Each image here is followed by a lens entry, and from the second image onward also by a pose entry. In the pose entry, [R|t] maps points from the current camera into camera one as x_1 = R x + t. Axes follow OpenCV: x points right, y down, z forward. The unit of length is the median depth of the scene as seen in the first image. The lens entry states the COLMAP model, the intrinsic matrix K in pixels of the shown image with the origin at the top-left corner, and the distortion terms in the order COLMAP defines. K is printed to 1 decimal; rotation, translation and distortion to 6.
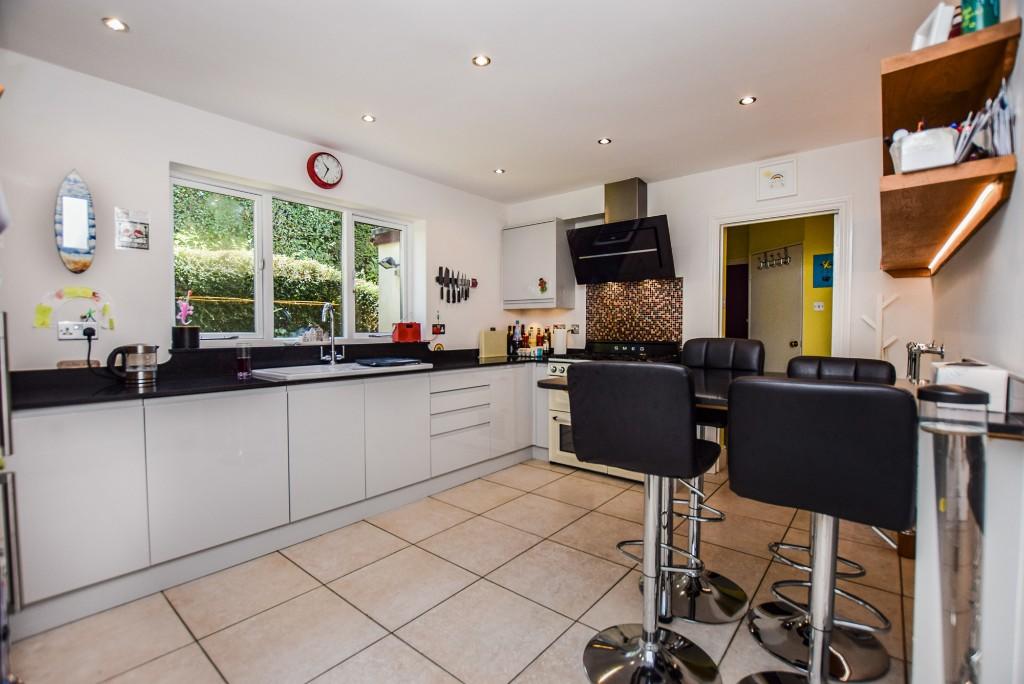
lens RADIAL K [[460.8, 0, 509.6], [0, 460.8, 343.1], [0, 0, 1]] dist [-0.037727, -0.000565]
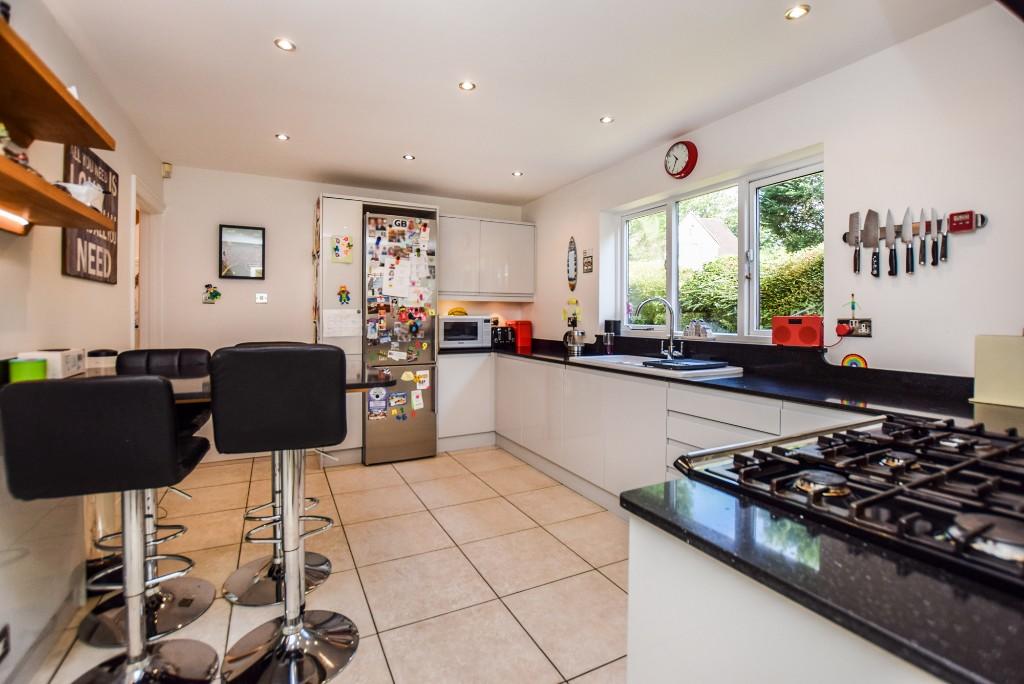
lens RADIAL K [[460.8, 0, 505.2], [0, 460.8, 312.5], [0, 0, 1]] dist [-0.037727, -0.000565]
pose [[-0.405275, -0.008047, -0.914159, 0.503187], [-0.034916, 0.999368, 0.006682, -0.037646], [0.913528, 0.034626, -0.405300, 0.843620]]
